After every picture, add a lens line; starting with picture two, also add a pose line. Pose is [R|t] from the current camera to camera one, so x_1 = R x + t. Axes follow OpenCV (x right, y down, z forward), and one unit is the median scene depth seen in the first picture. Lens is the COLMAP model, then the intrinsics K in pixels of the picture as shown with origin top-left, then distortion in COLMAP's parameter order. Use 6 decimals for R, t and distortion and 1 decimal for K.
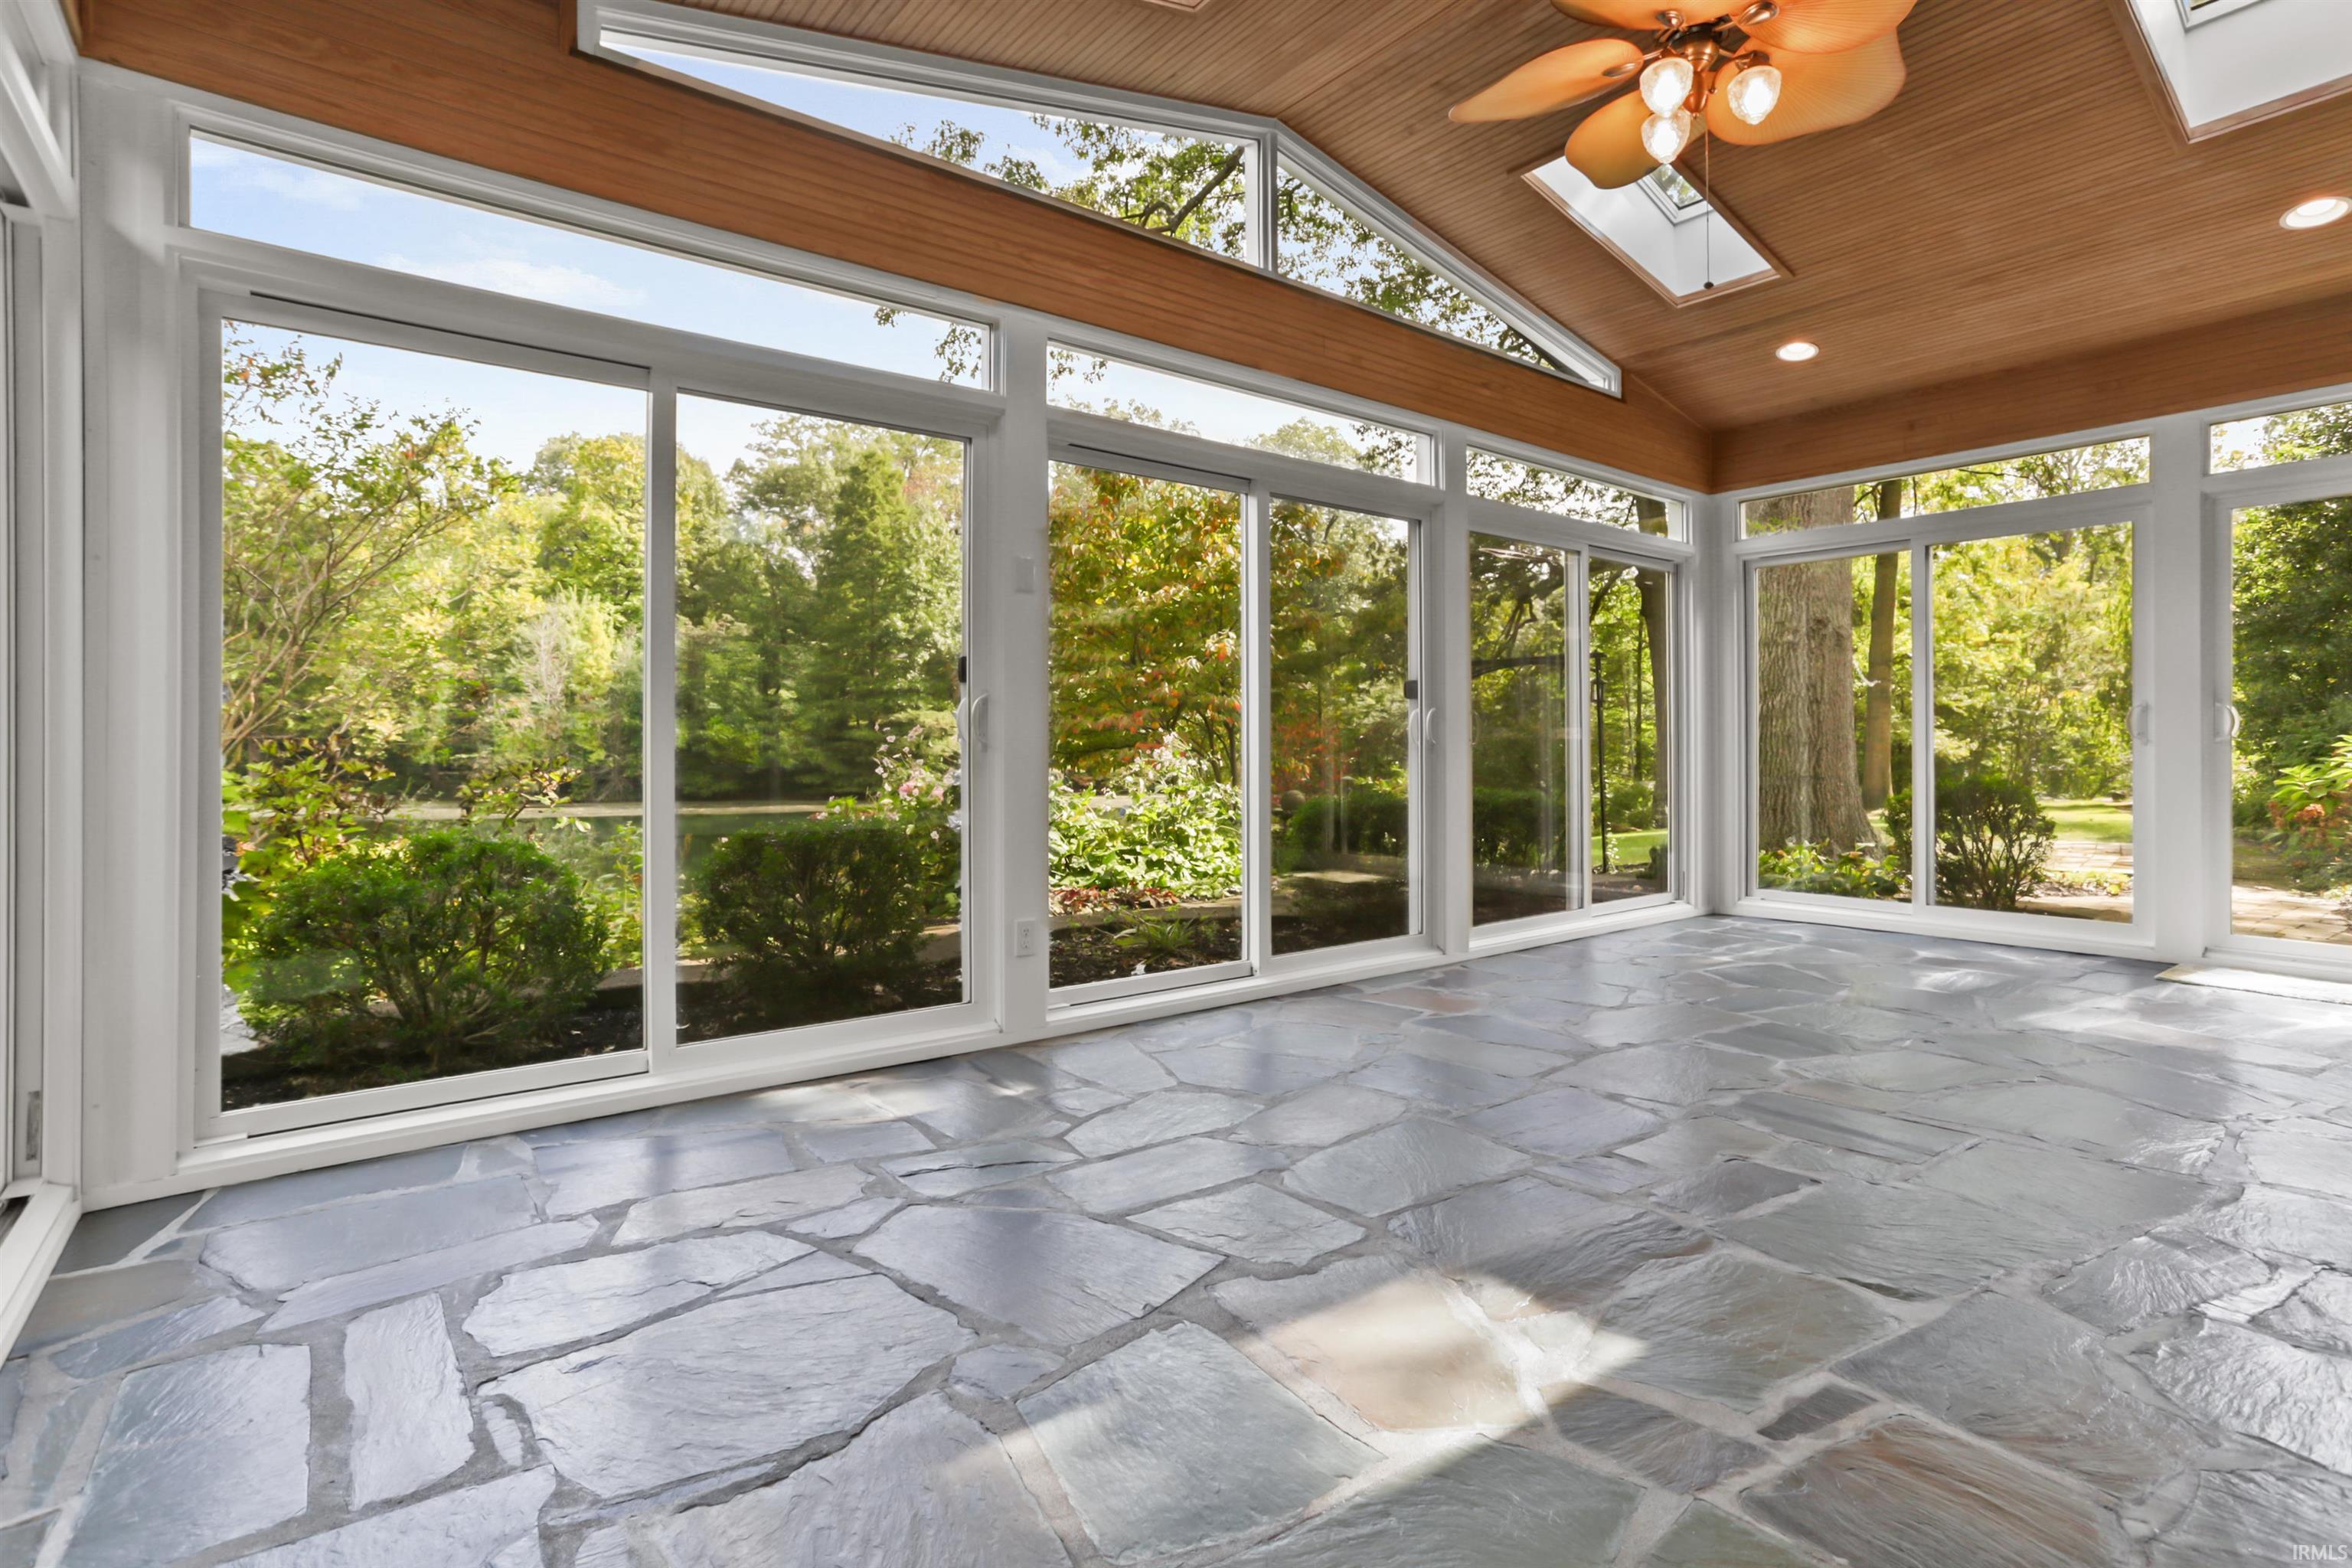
lens RADIAL K [[1134.0, 0, 1192.5], [0, 1134.0, 766.1], [0, 0, 1]] dist [-0.002596, 0.000292]
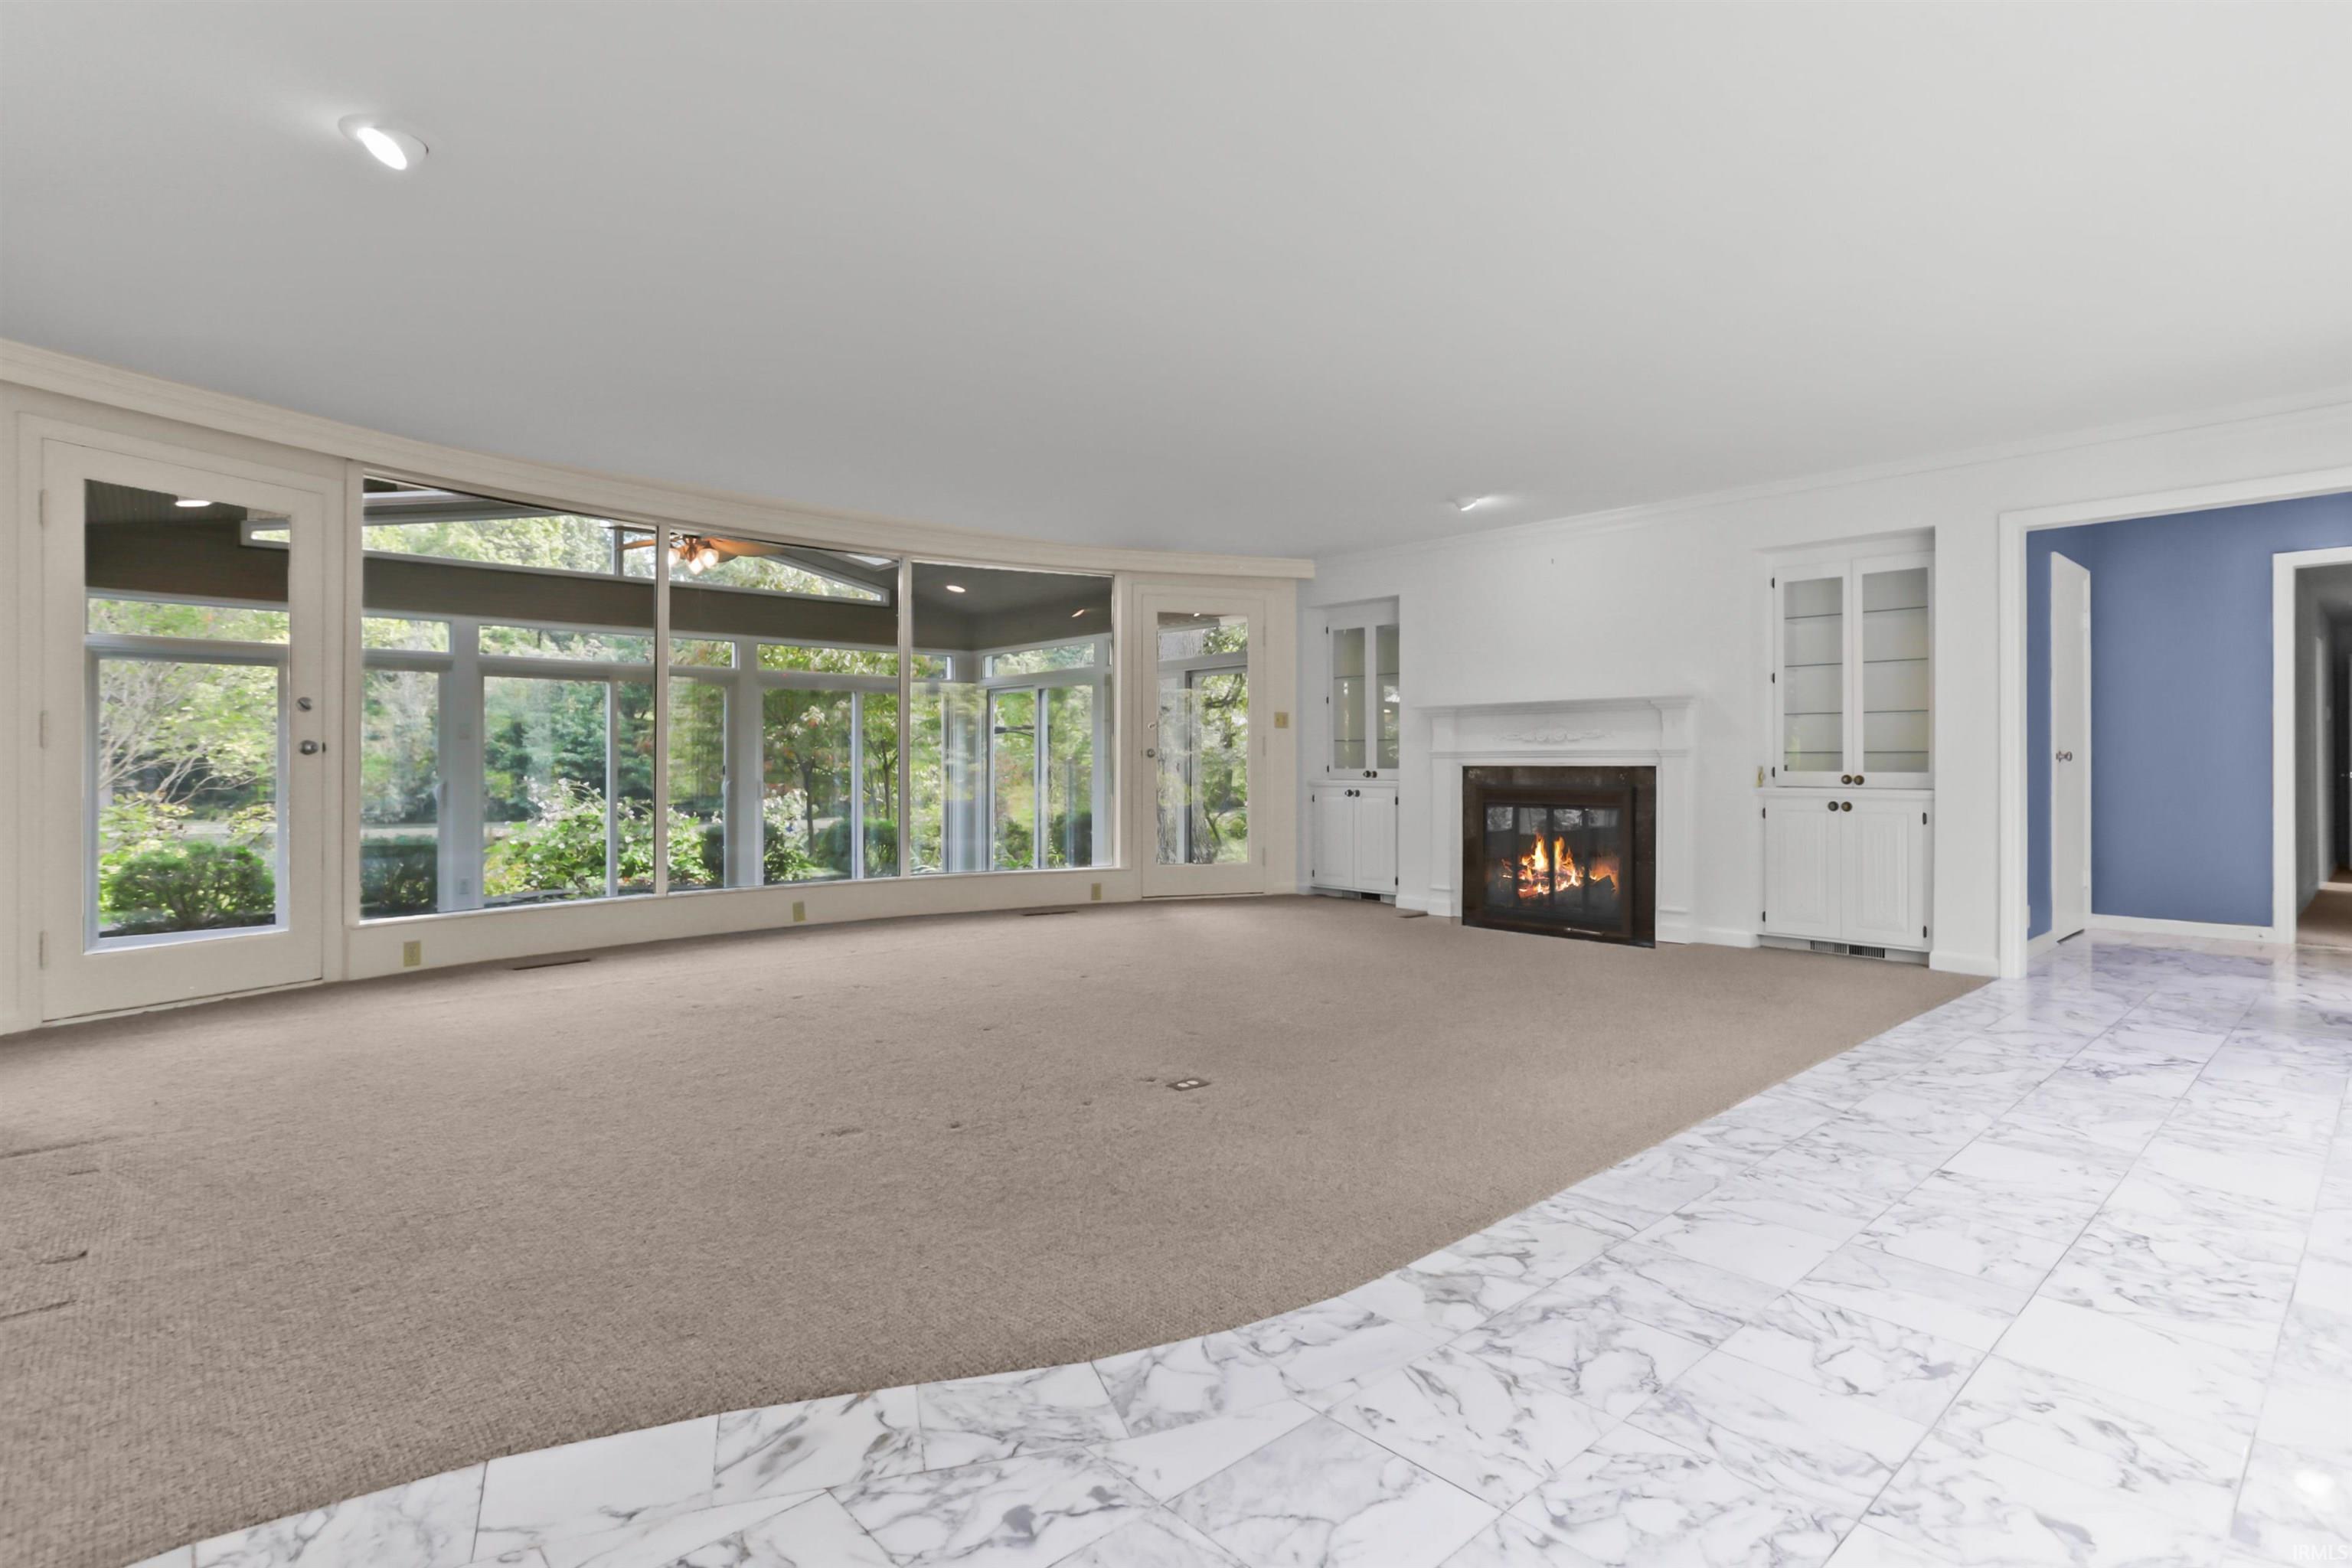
lens RADIAL K [[1134.0, 0, 1192.5], [0, 1134.0, 766.1], [0, 0, 1]] dist [-0.002596, 0.000292]
pose [[0.997295, -0.000845, 0.073493, 0.065593], [0.001858, 0.999904, -0.013722, -0.003290], [-0.073474, 0.013822, 0.997201, -0.080042]]
